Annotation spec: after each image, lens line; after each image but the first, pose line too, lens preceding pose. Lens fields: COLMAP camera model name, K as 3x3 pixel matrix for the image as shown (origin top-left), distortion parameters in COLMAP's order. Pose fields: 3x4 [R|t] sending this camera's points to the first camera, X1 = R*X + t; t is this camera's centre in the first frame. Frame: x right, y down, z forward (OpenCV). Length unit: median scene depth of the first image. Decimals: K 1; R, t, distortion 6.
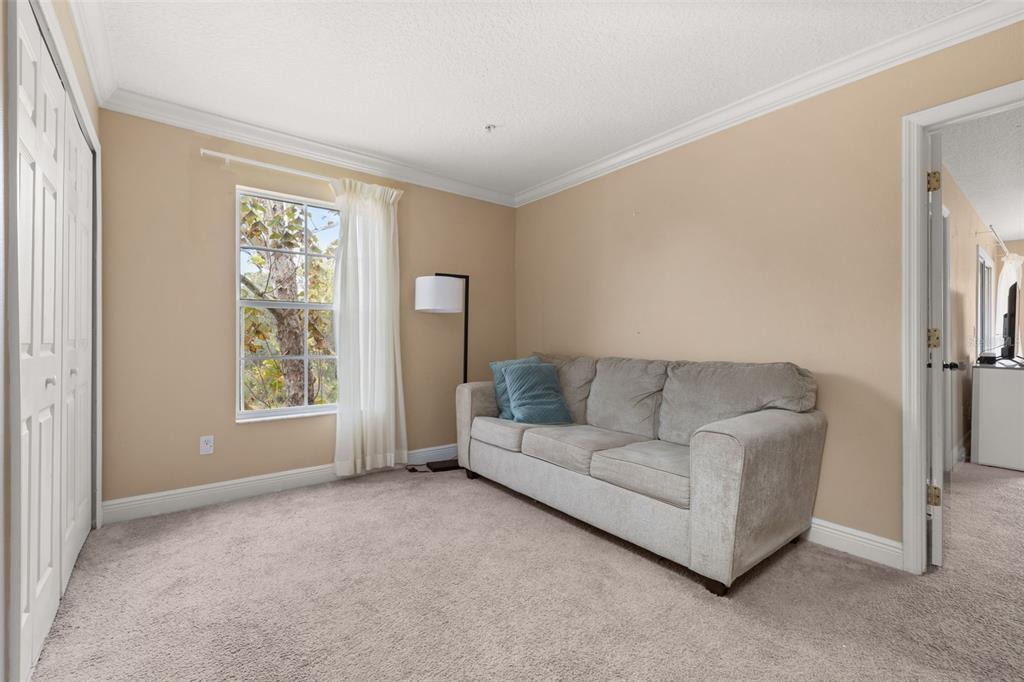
lens RADIAL K [[438.1, 0, 518.1], [0, 438.1, 340.4], [0, 0, 1]] dist [0.000493, 0.000294]
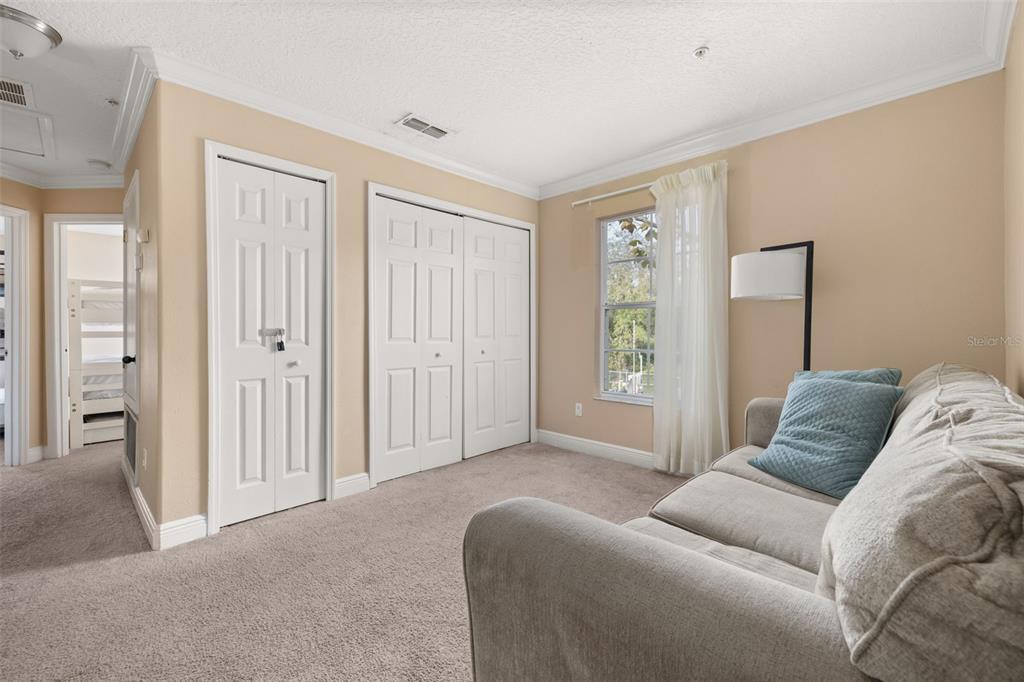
lens RADIAL K [[438.1, 0, 509.7], [0, 438.1, 335.1], [0, 0, 1]] dist [0.000493, 0.000294]
pose [[0.103894, 0.005795, -0.994571, 0.645838], [0.000442, 0.999983, 0.005873, -0.009798], [0.994588, -0.001050, 0.103890, 0.606051]]
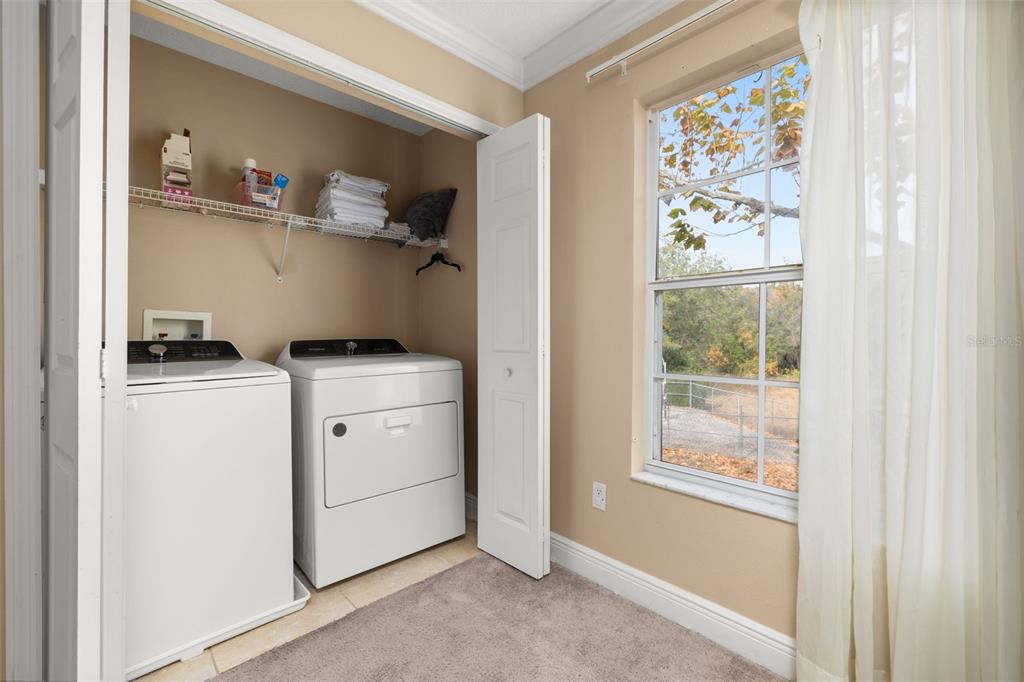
lens RADIAL K [[438.1, 0, 519.9], [0, 438.1, 339.1], [0, 0, 1]] dist [0.000493, 0.000294]
pose [[0.088726, 0.005952, -0.996038, -0.028092], [-0.003736, 0.999977, 0.005642, -0.012554], [0.996049, 0.003221, 0.088746, 0.779092]]
